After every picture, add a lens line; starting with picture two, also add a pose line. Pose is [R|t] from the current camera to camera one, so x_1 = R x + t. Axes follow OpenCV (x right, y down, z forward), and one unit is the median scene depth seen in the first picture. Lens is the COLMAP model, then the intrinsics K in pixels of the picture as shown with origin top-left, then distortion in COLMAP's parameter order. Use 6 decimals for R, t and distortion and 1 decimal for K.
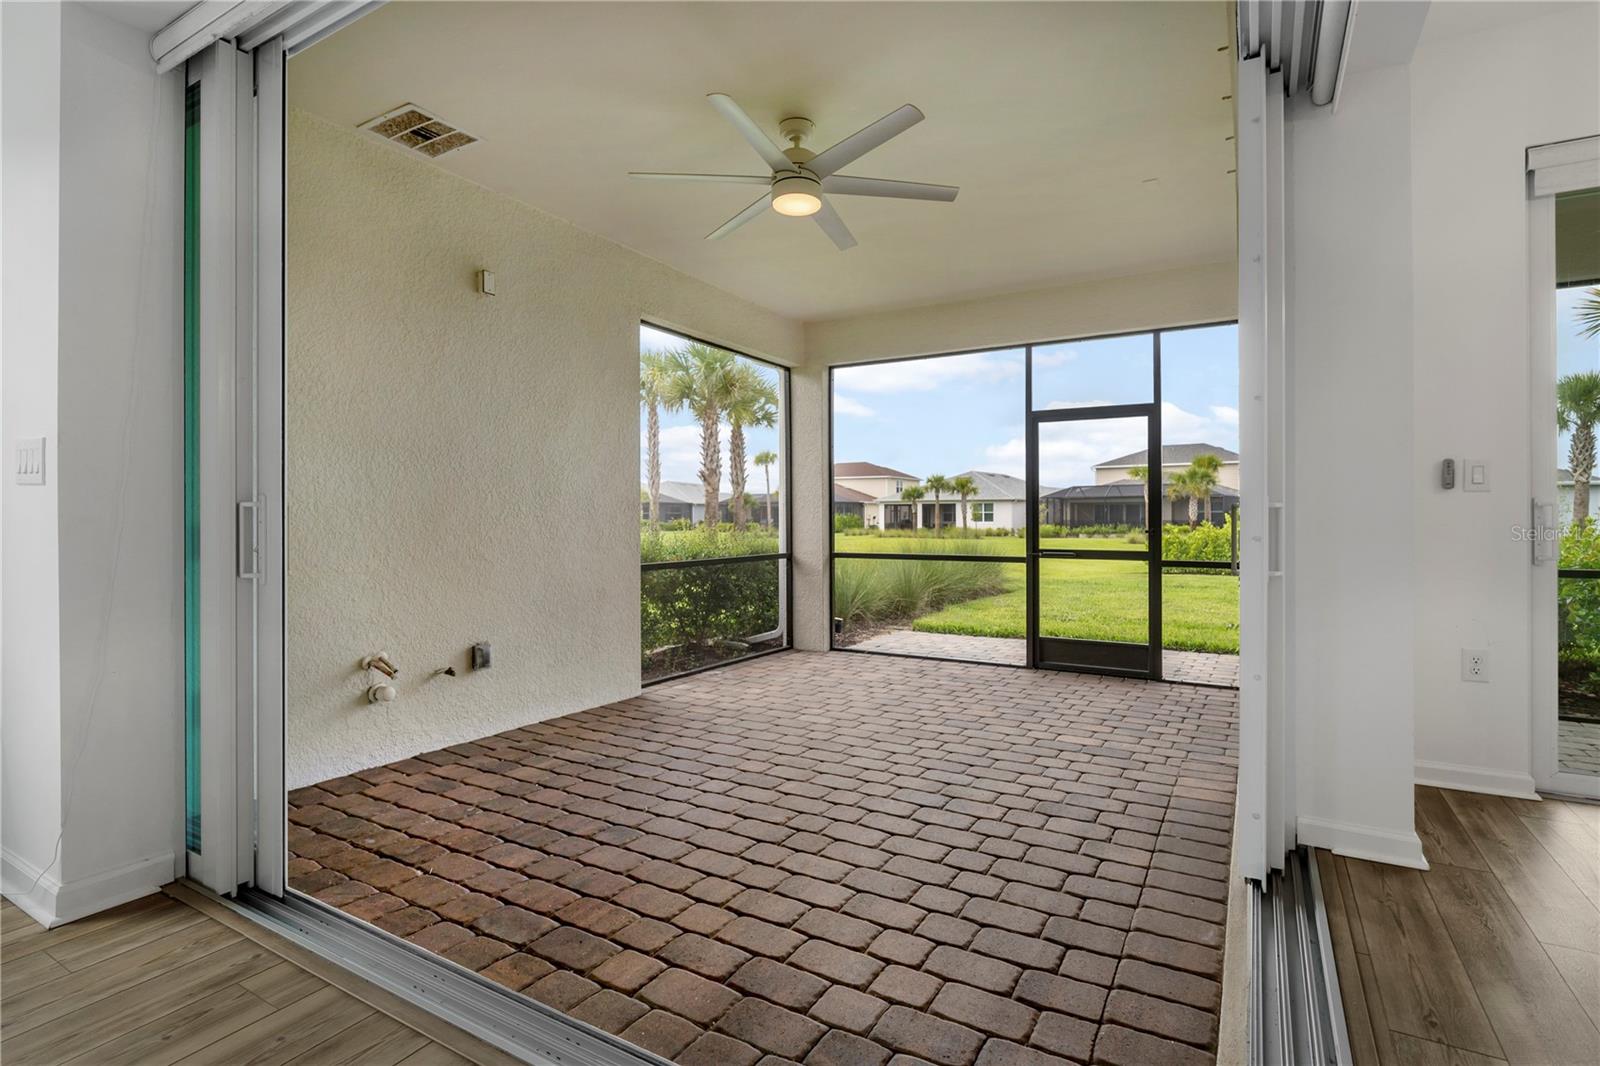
lens RADIAL K [[786.5, 0, 792.9], [0, 786.5, 516.8], [0, 0, 1]] dist [-0.005110, 0.001175]
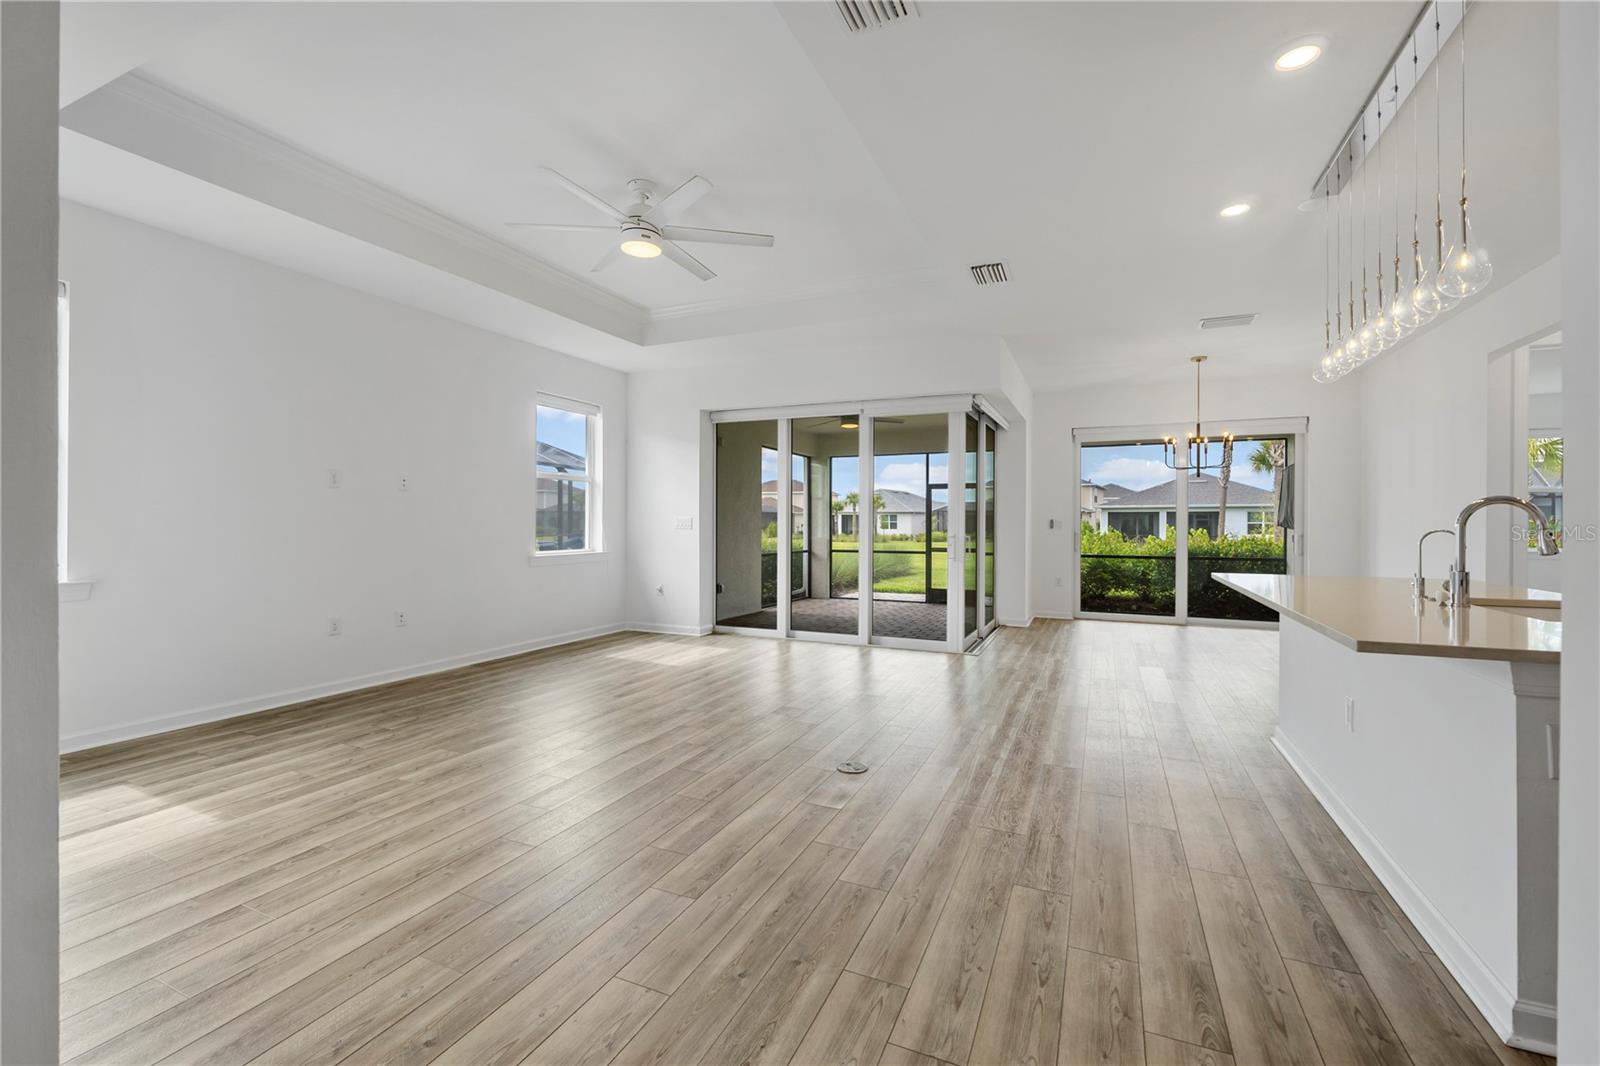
lens RADIAL K [[675.2, 0, 793.4], [0, 675.2, 525.9], [0, 0, 1]] dist [-0.010260, 0.000904]
pose [[0.994882, 0.004844, 0.100928, -0.027009], [-0.005228, 0.999980, 0.003542, -0.002533], [-0.100909, -0.004052, 0.994887, -0.086482]]
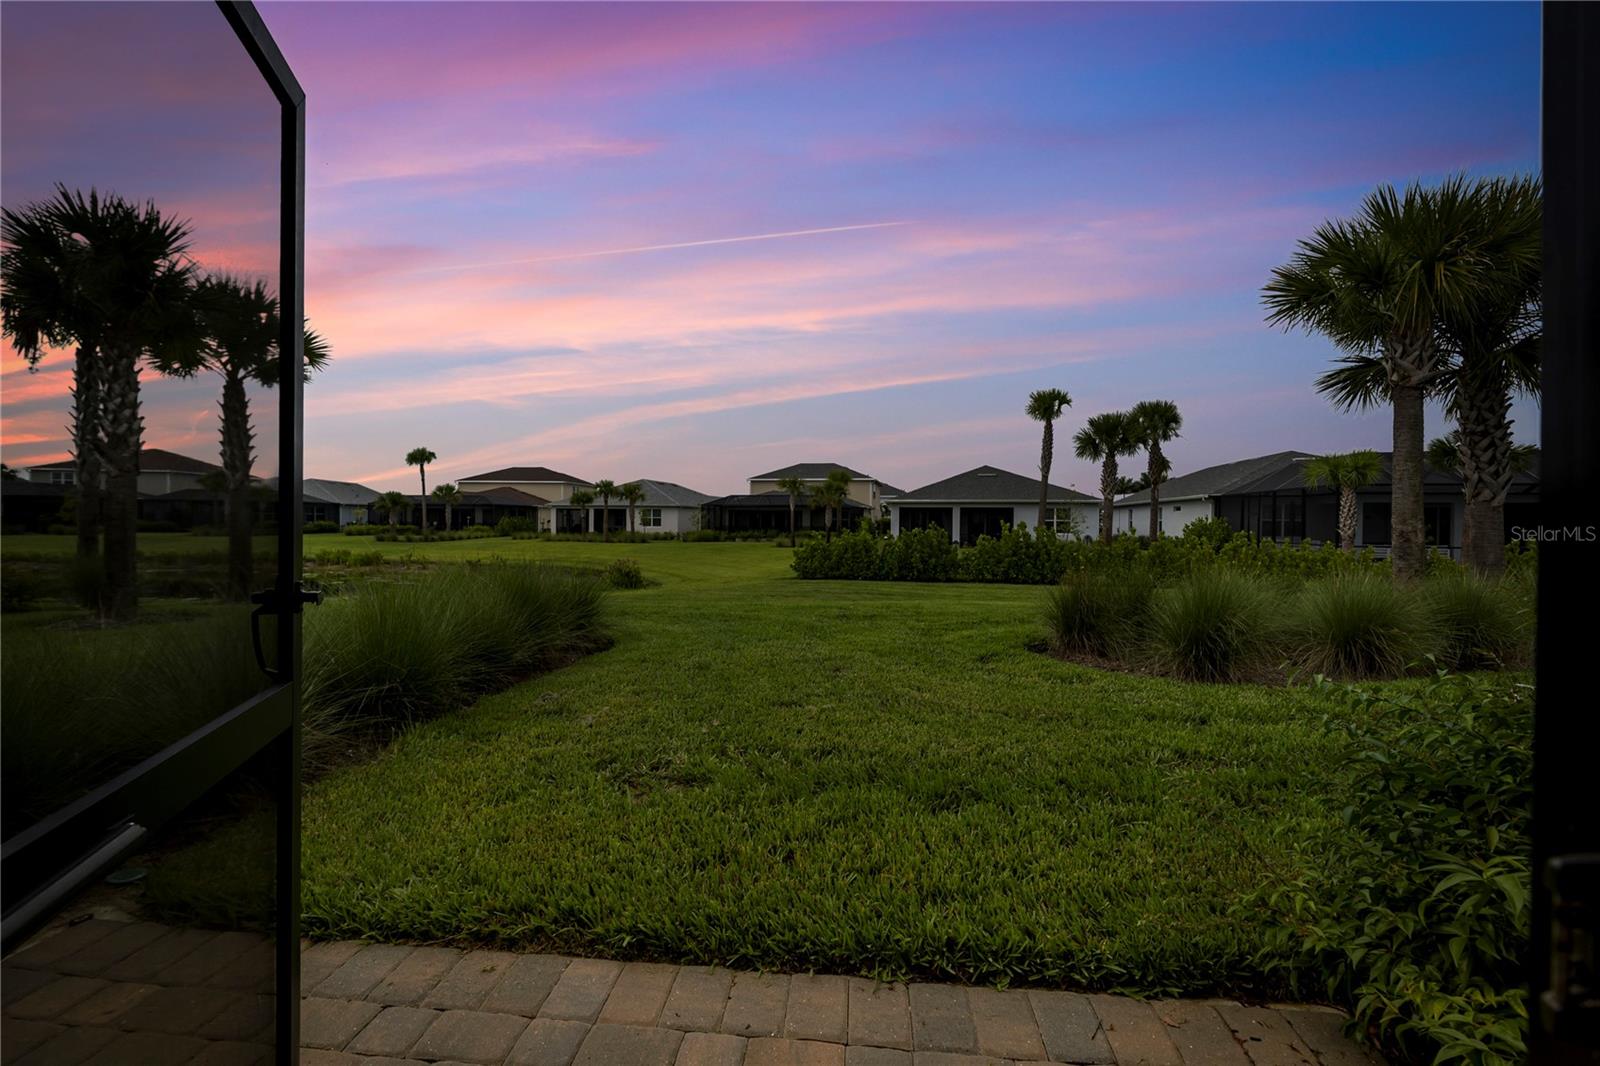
lens RADIAL K [[675.2, 0, 799.0], [0, 675.2, 524.1], [0, 0, 1]] dist [-0.010260, 0.000904]
pose [[0.905429, 0.008893, 0.424404, 0.038764], [-0.010471, 0.999944, 0.001384, -0.000312], [-0.424368, -0.005697, 0.905472, 0.094737]]
